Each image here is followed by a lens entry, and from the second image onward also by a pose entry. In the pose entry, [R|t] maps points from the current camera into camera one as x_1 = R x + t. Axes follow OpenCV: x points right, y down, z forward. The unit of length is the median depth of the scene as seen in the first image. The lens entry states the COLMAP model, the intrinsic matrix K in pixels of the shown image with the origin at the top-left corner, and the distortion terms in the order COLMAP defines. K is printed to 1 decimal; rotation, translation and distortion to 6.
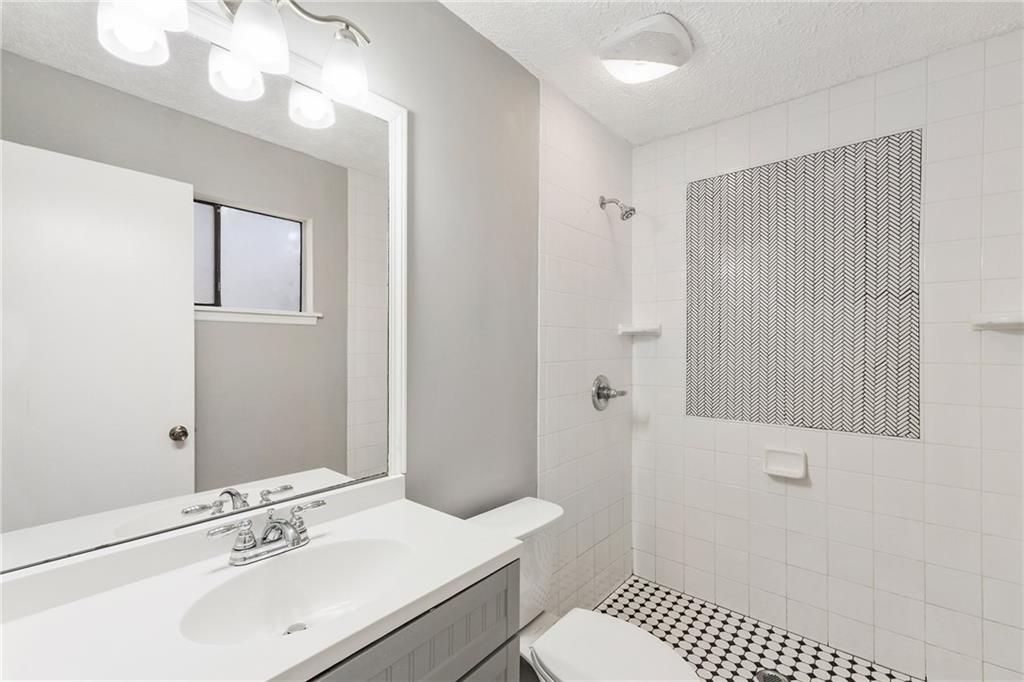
lens RADIAL K [[434.8, 0, 518.8], [0, 434.8, 343.8], [0, 0, 1]] dist [0.008509, -0.001543]
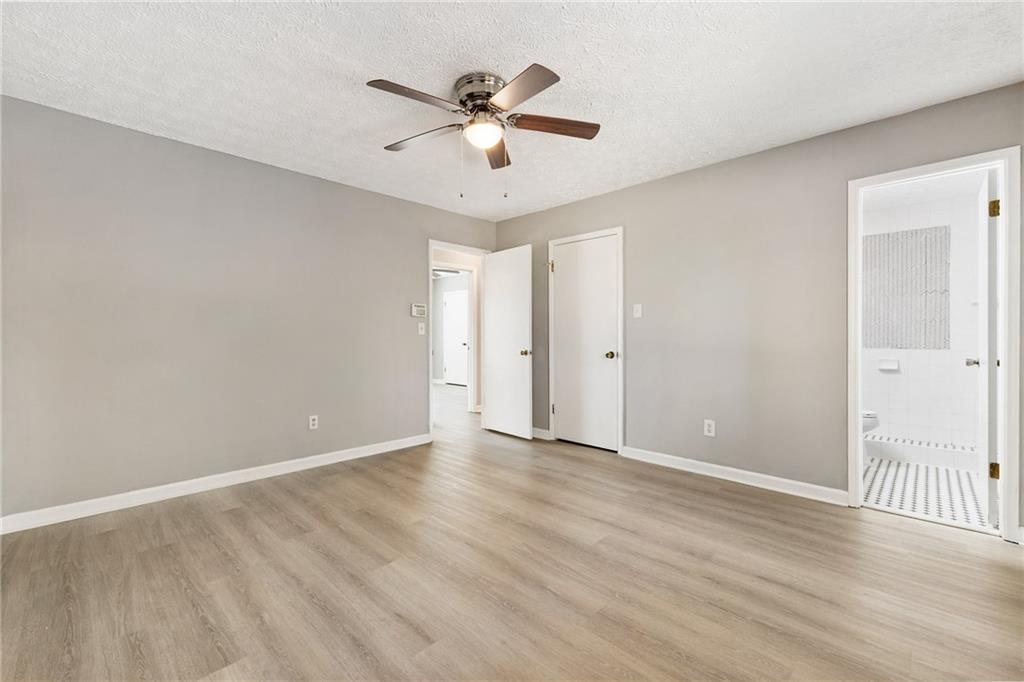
lens RADIAL K [[434.8, 0, 510.5], [0, 434.8, 337.4], [0, 0, 1]] dist [0.008509, -0.001543]
pose [[0.997769, -0.003423, -0.066671, -1.324045], [0.003685, 0.999986, 0.003805, 0.120933], [0.066657, -0.004042, 0.997768, -1.552520]]
